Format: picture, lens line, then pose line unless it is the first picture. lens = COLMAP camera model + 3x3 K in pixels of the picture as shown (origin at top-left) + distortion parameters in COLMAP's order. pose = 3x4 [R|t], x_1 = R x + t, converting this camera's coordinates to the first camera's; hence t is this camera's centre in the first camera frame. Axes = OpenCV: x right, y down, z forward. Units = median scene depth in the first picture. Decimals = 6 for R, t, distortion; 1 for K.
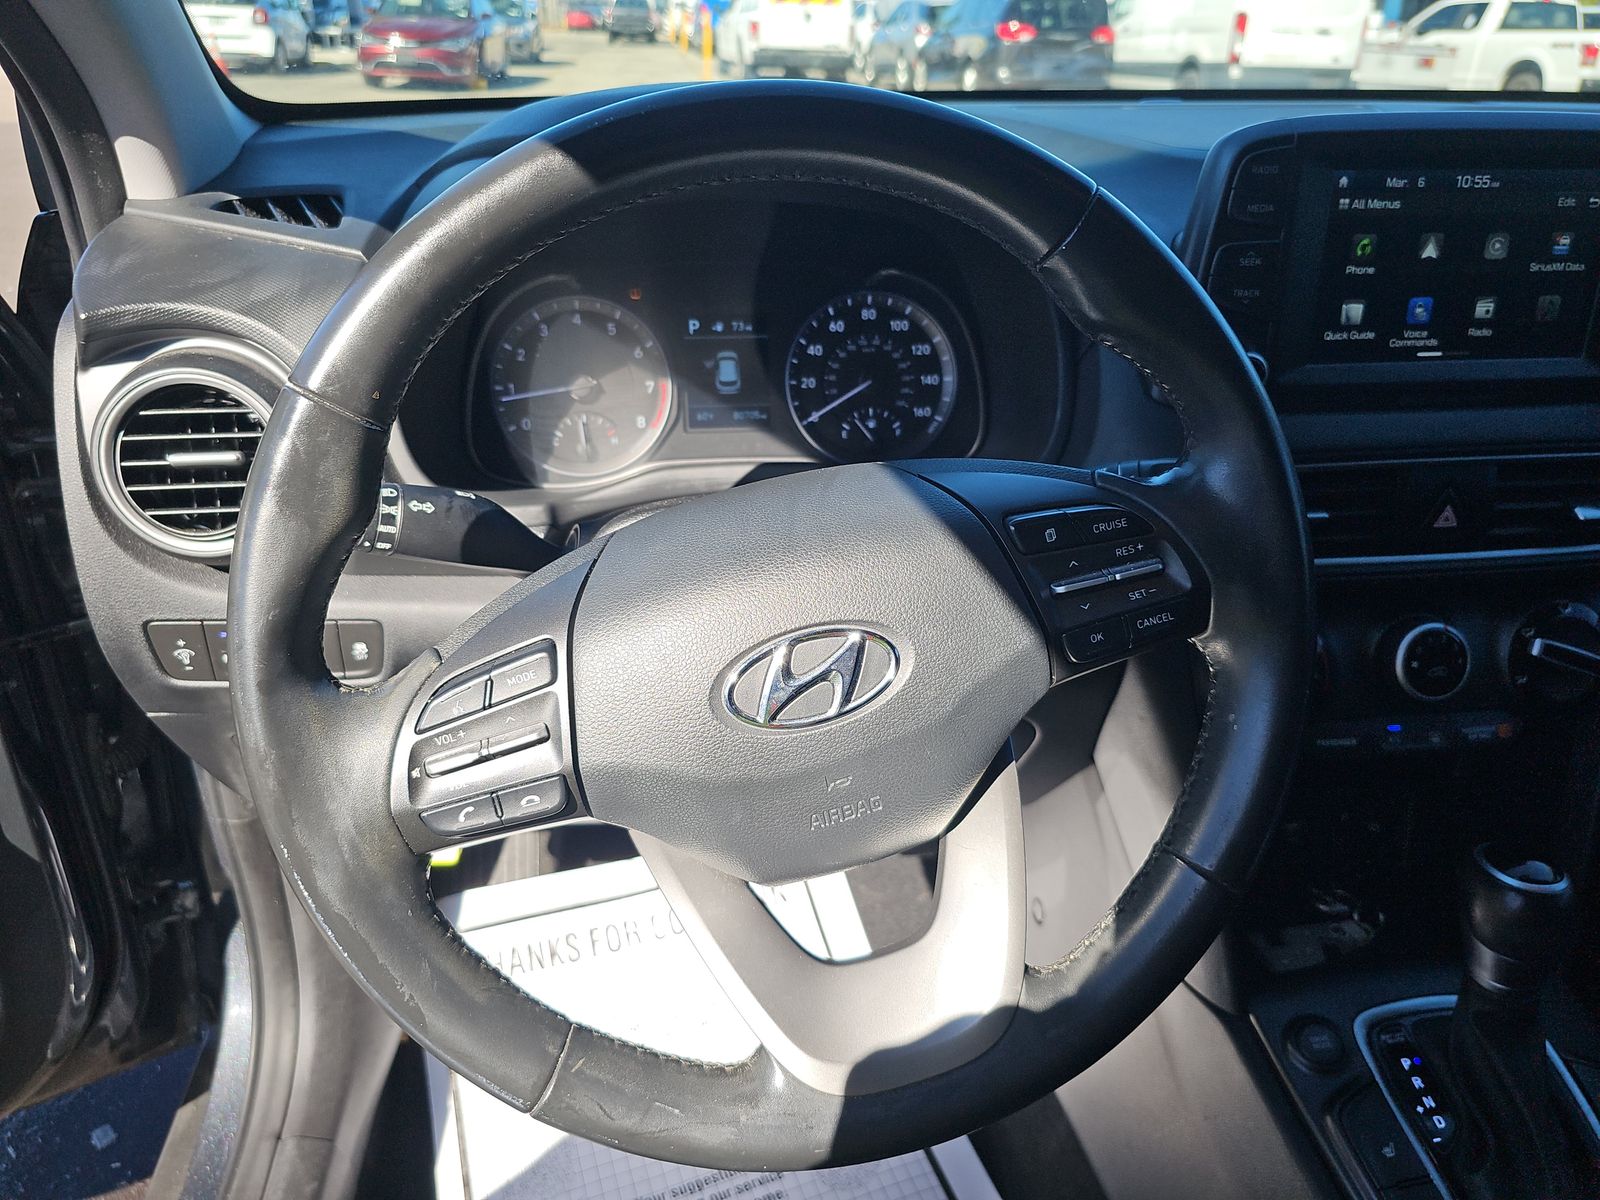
lens RADIAL K [[1052.0, 0, 799.8], [0, 1052.0, 612.5], [0, 0, 1]] dist [0.038952, -0.030796]
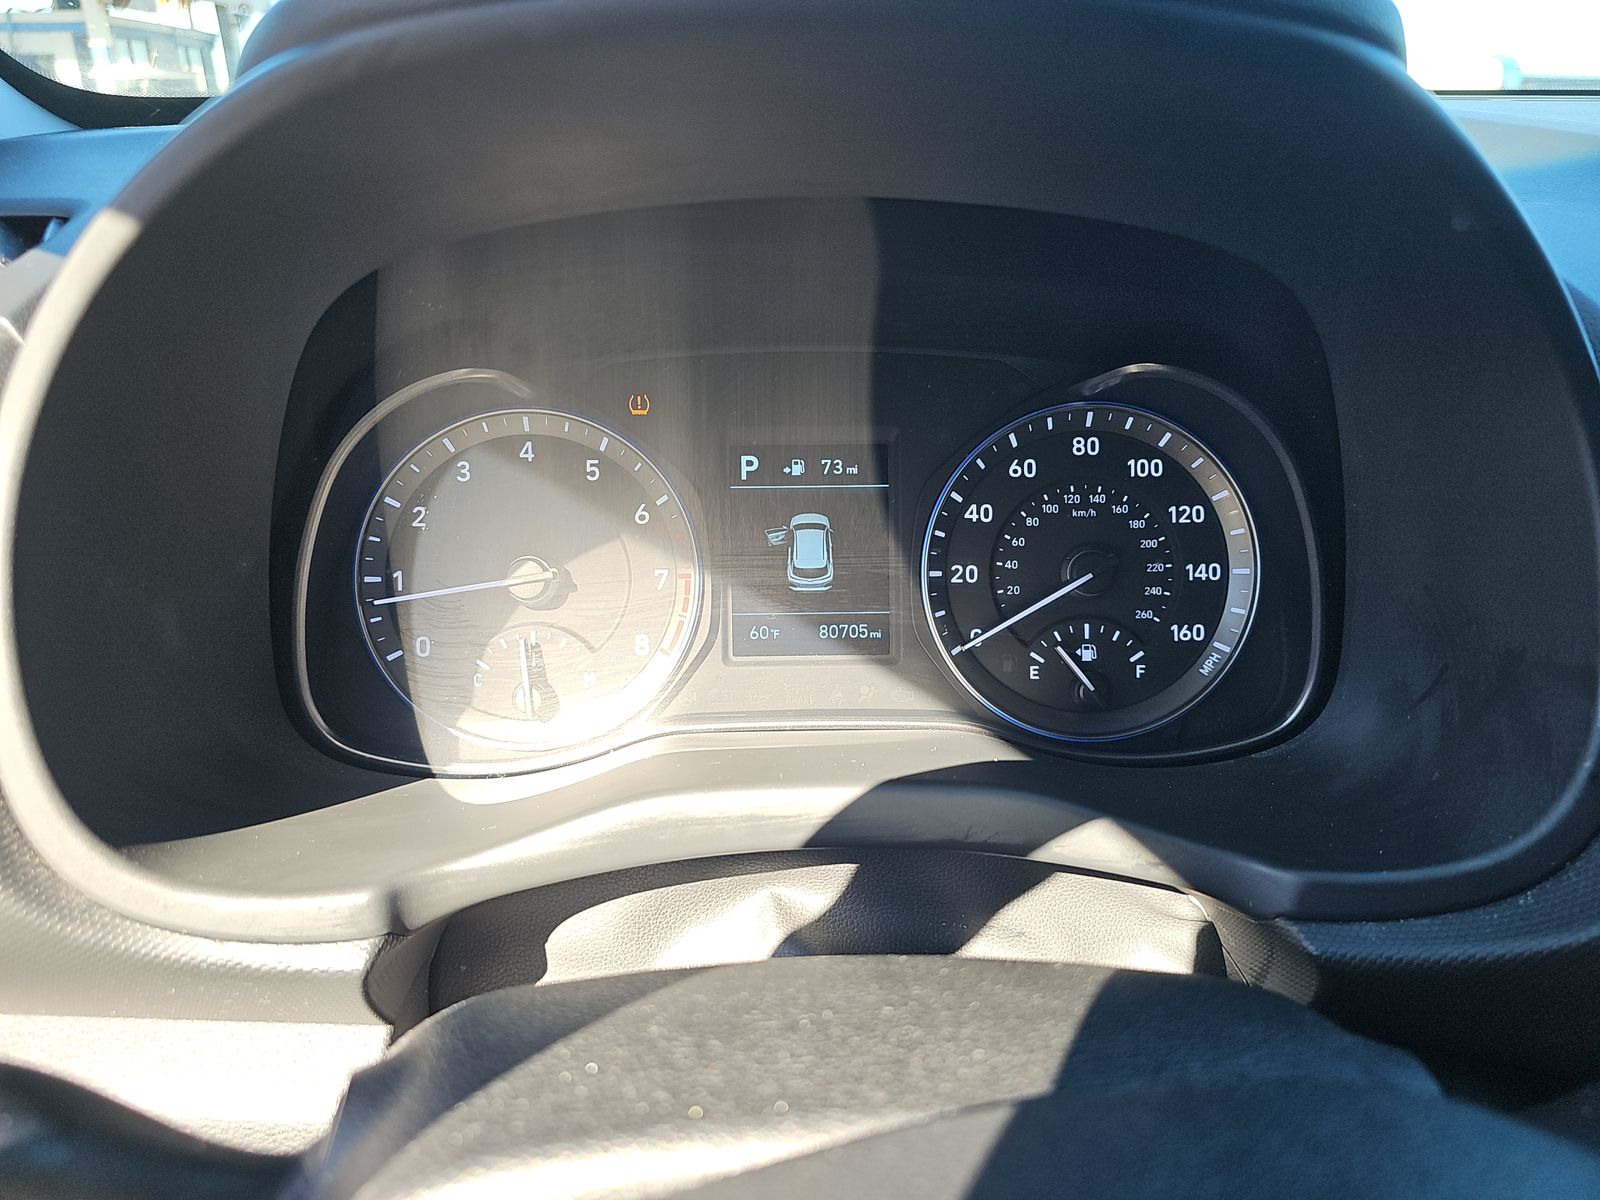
lens RADIAL K [[1052.0, 0, 793.9], [0, 1052.0, 587.6], [0, 0, 1]] dist [0.038952, -0.030796]
pose [[0.996660, 0.022257, -0.078568, -0.034943], [-0.031034, 0.993188, -0.112318, -0.150908], [0.075533, 0.114381, 0.990561, 0.482190]]
